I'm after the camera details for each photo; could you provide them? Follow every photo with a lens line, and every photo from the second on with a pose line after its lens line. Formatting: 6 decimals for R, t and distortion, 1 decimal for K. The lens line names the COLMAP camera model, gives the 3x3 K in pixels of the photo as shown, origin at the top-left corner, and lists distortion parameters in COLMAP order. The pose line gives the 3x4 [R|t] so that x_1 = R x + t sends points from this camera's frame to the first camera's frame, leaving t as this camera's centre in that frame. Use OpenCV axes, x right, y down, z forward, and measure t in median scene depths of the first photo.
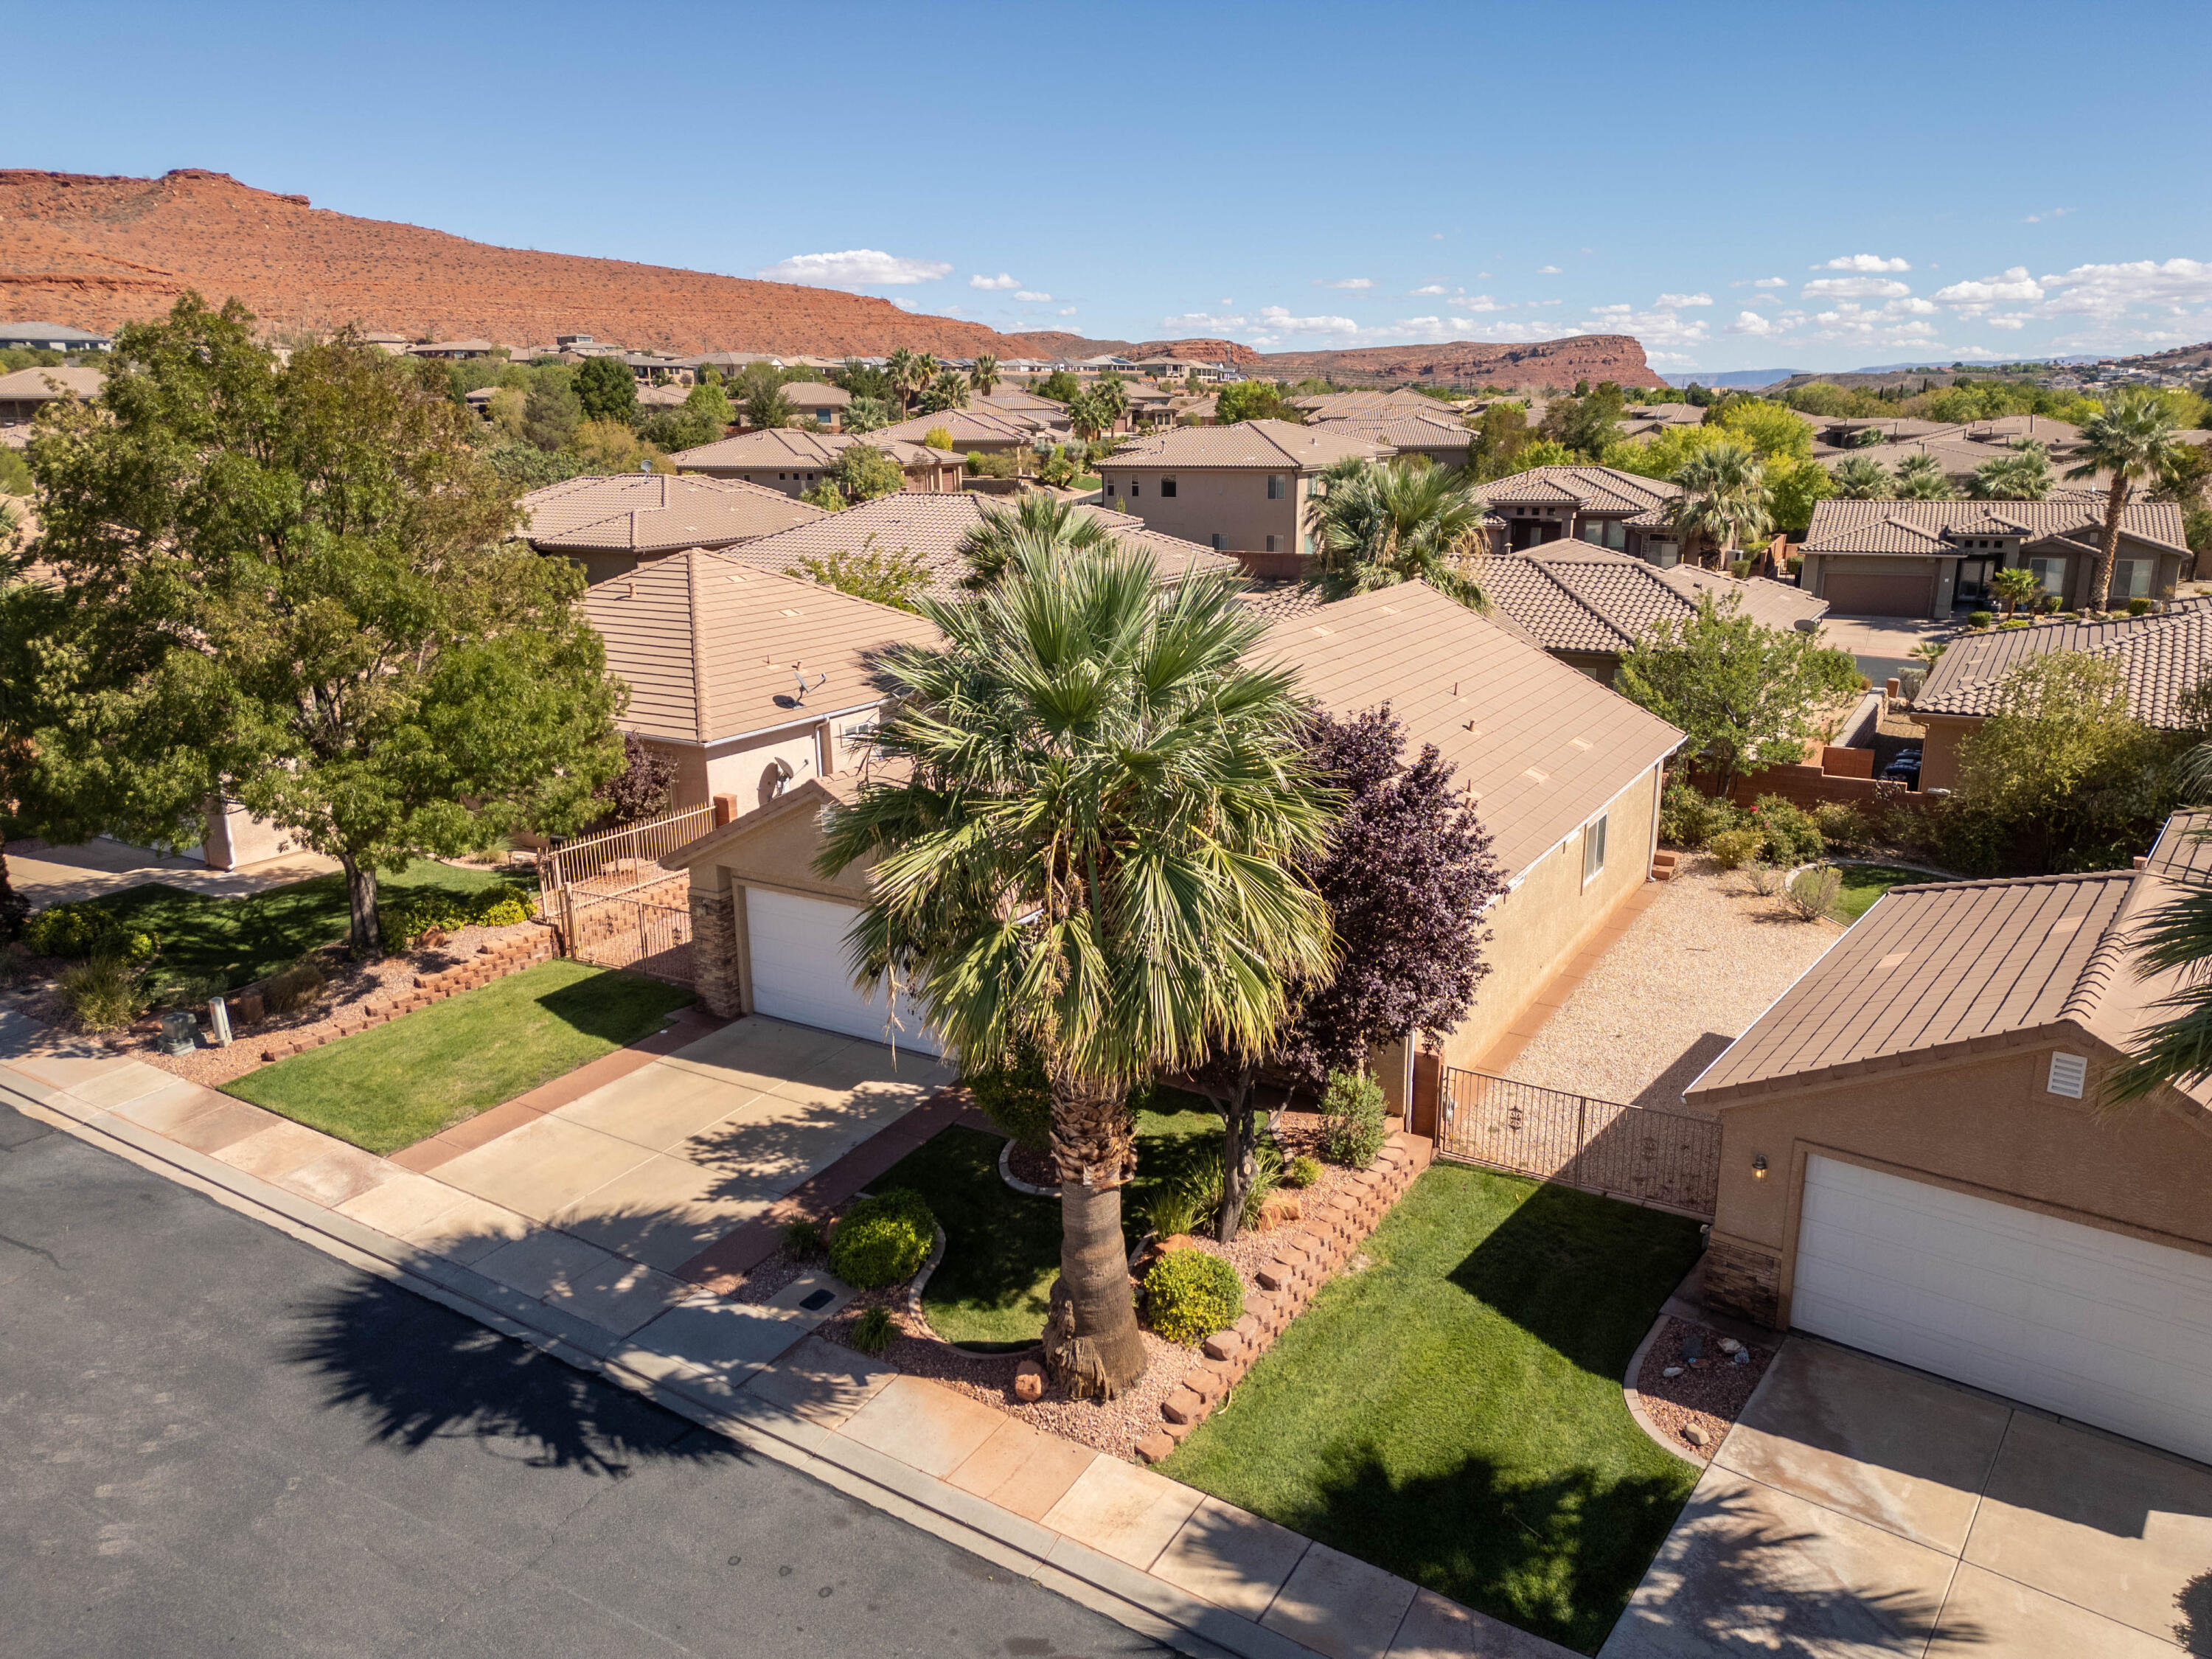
lens RADIAL K [[1567.9, 0, 1106.0], [0, 1567.9, 829.5], [0, 0, 1]] dist [0.053924, -0.046713]
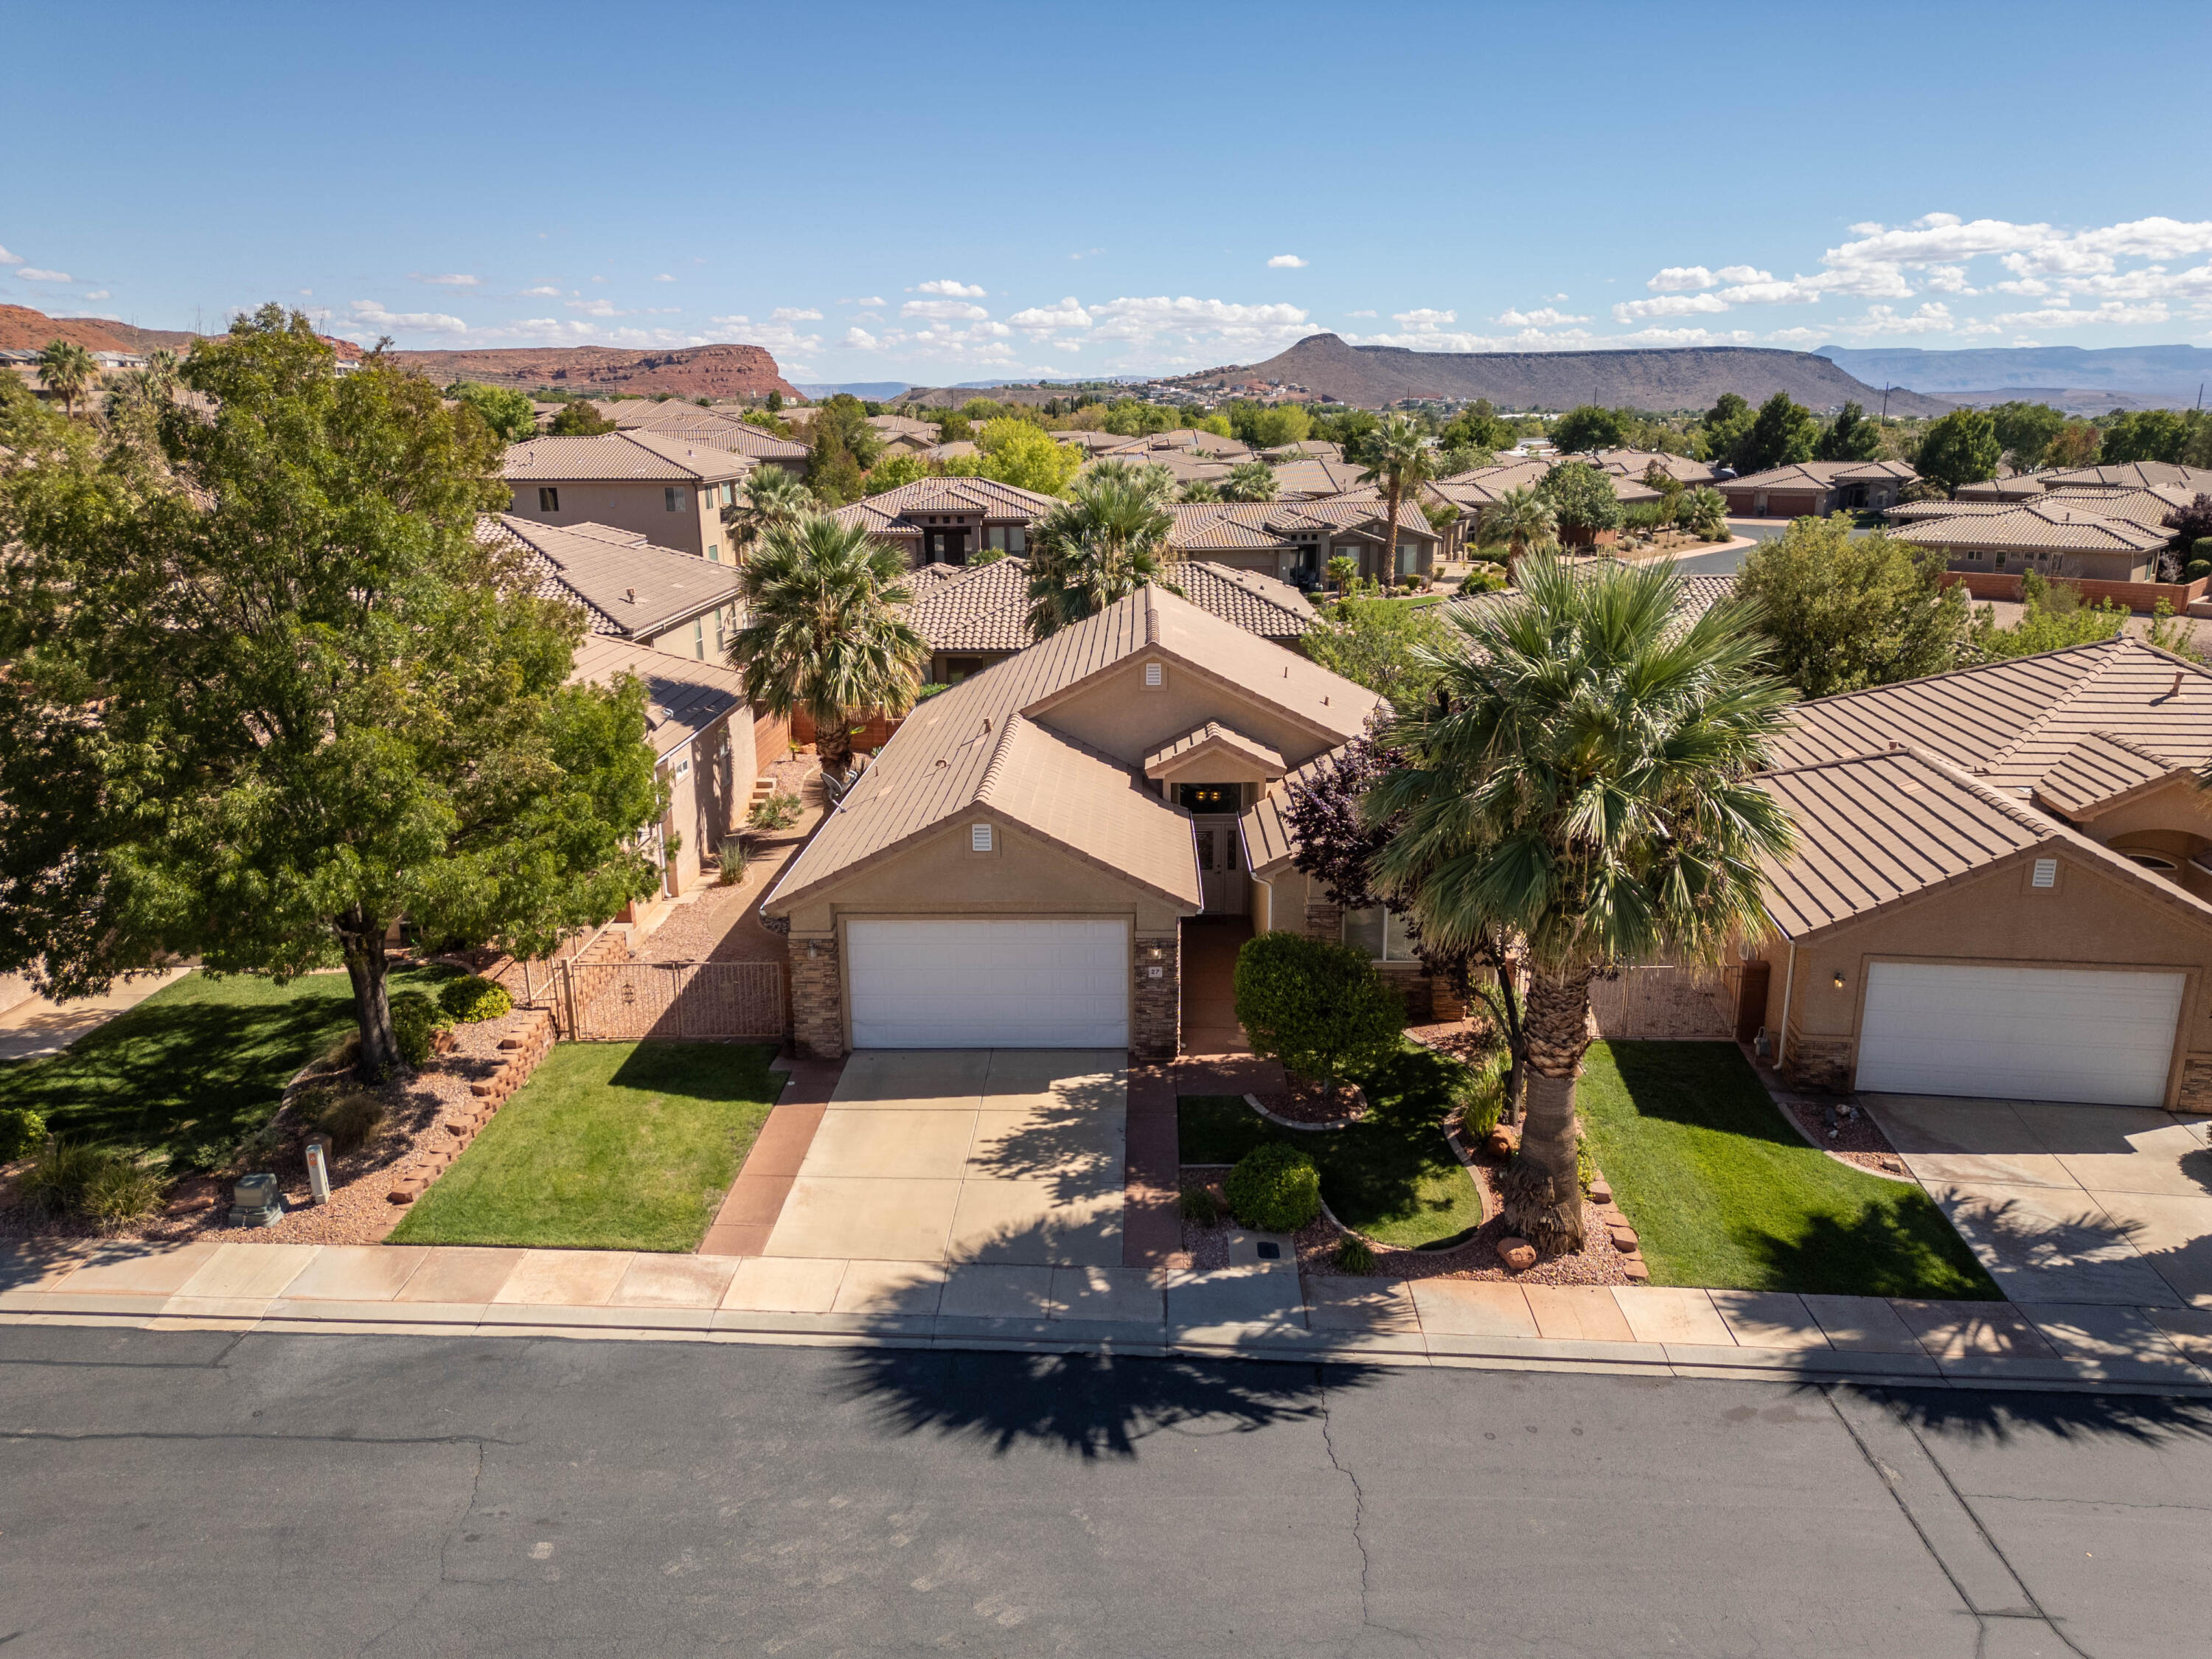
lens RADIAL K [[1562.0, 0, 1115.7], [0, 1562.0, 831.8], [0, 0, 1]] dist [0.077540, -0.080720]
pose [[0.865033, -0.126707, 0.485452, -0.626119], [0.128027, 0.991298, 0.030604, -0.031841], [-0.485106, 0.035677, 0.873727, 0.065997]]
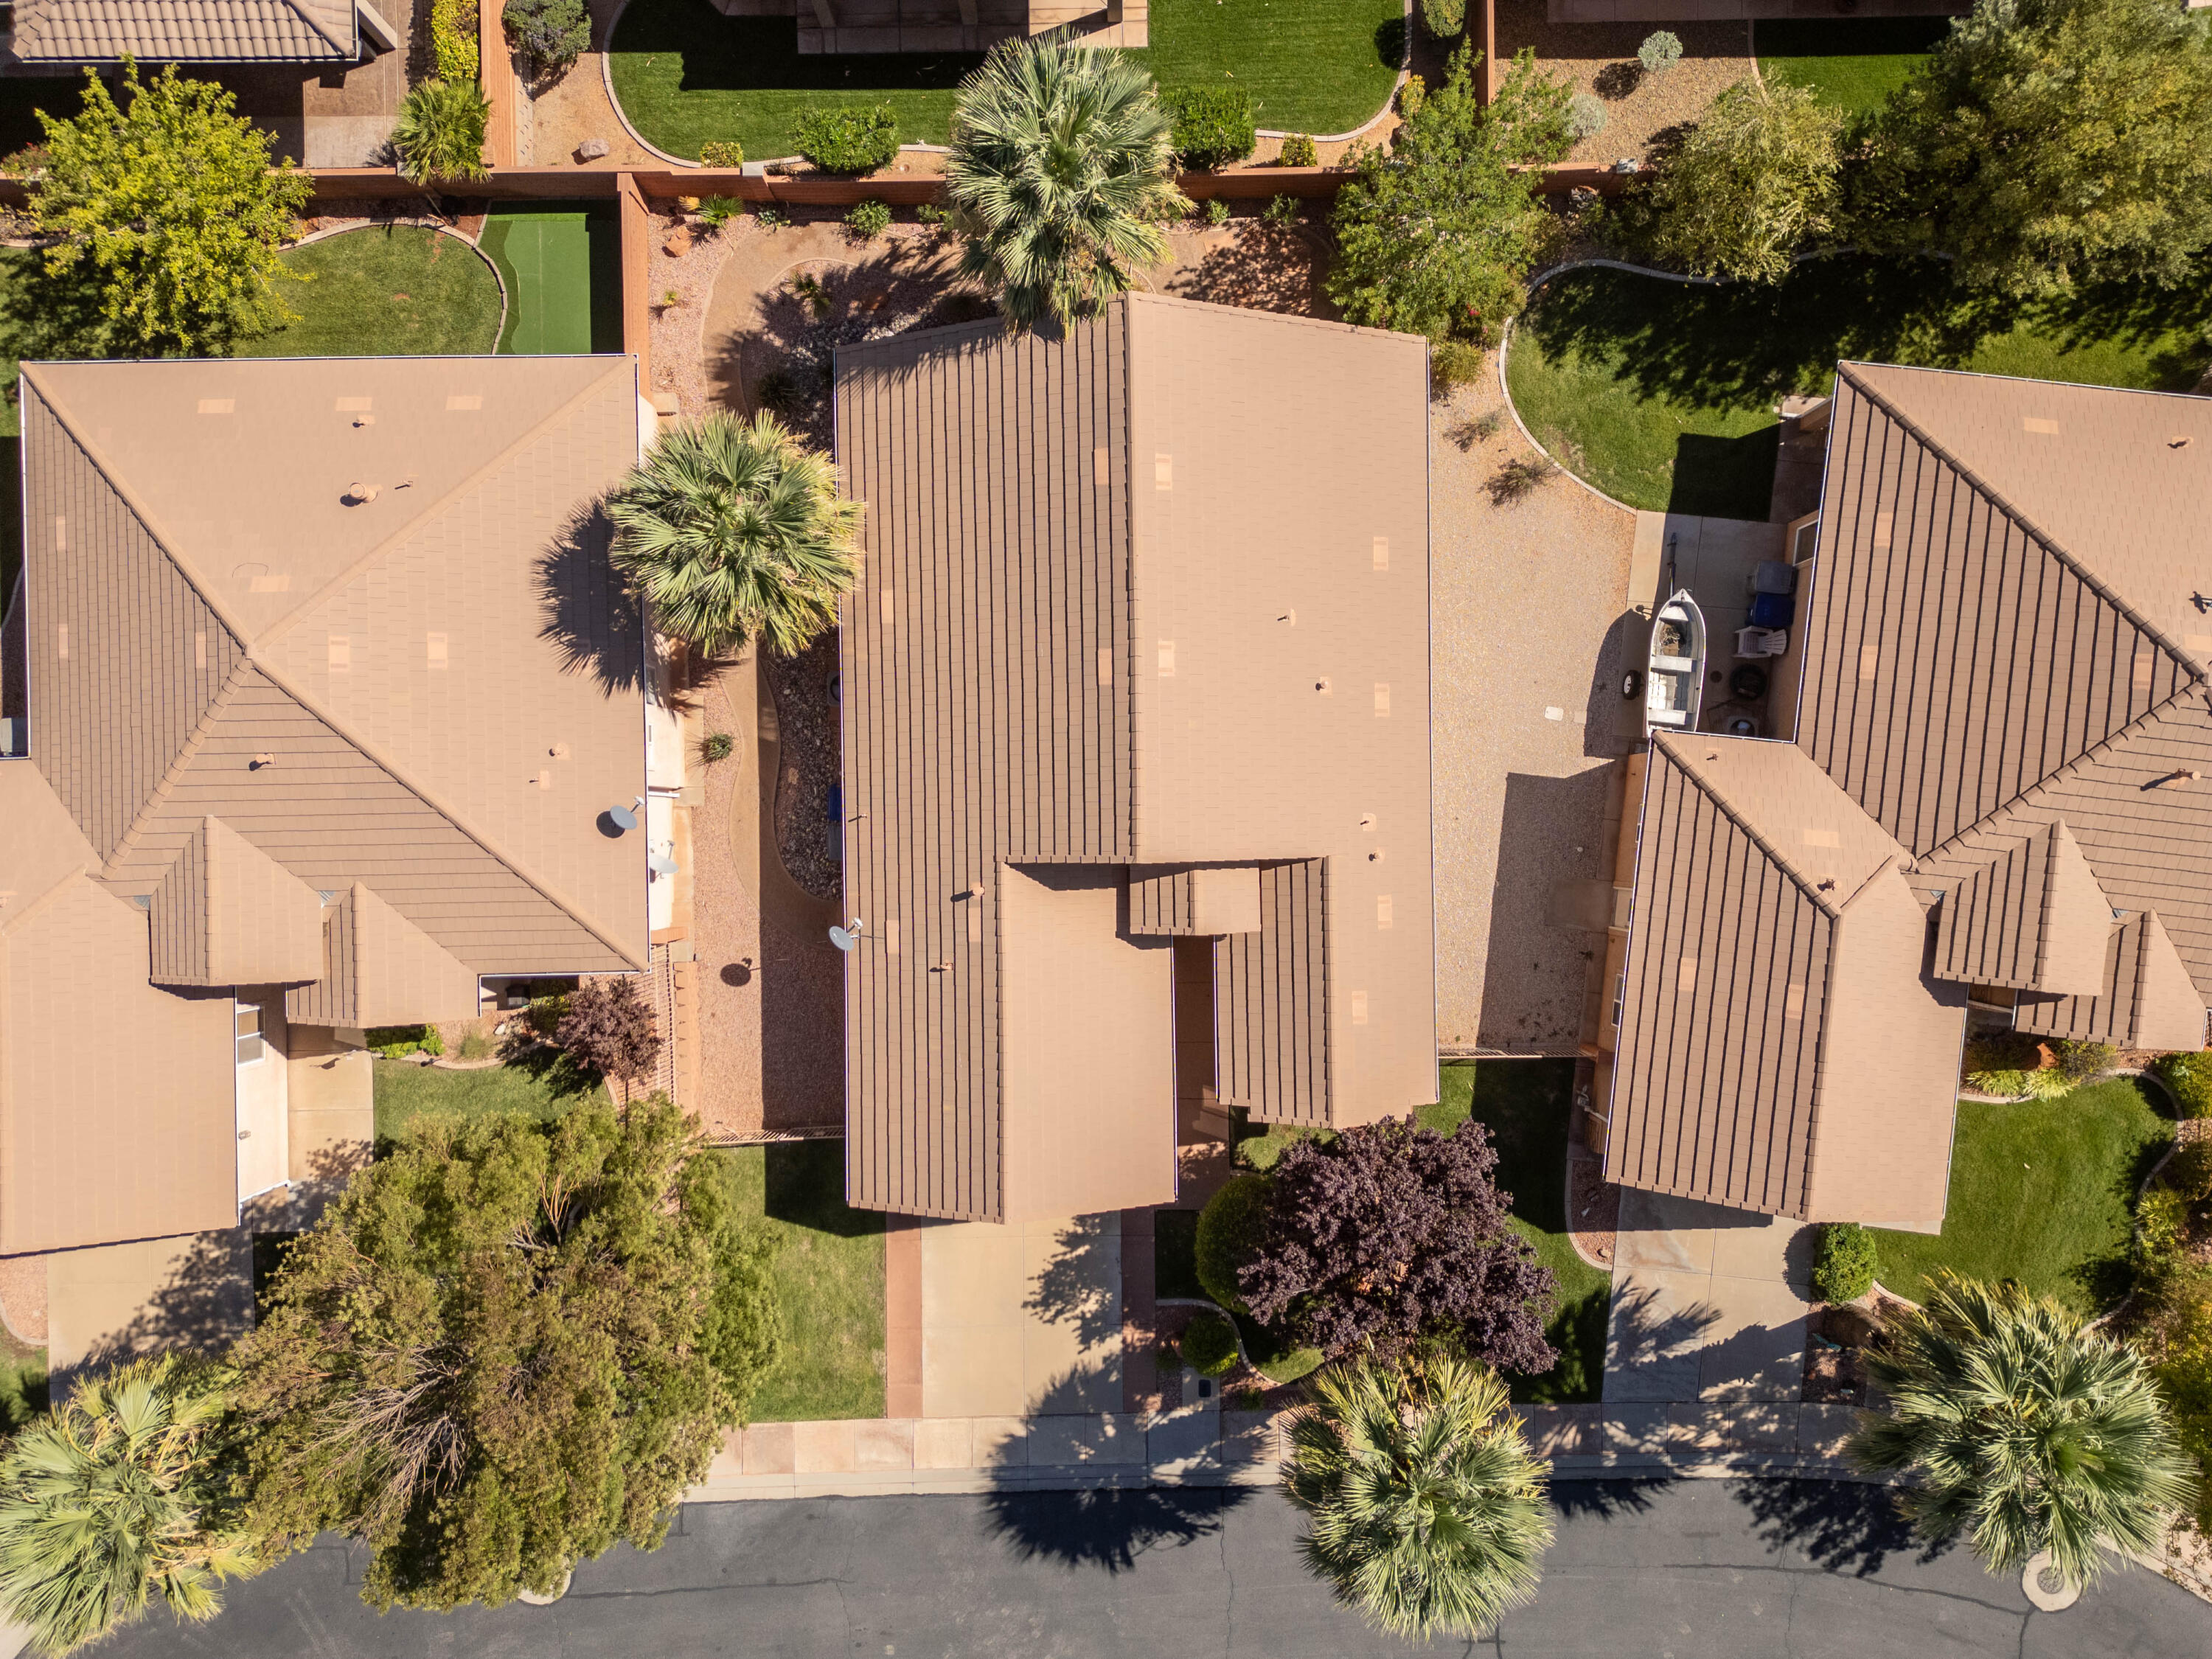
lens RADIAL K [[1555.0, 0, 1106.0], [0, 1555.0, 829.5], [0, 0, 1]] dist [0.046750, -0.032931]
pose [[0.848804, -0.528678, 0.005612, 0.056168], [0.132328, 0.222708, 0.965862, -1.416555], [-0.511880, -0.819085, 0.258995, 0.914143]]
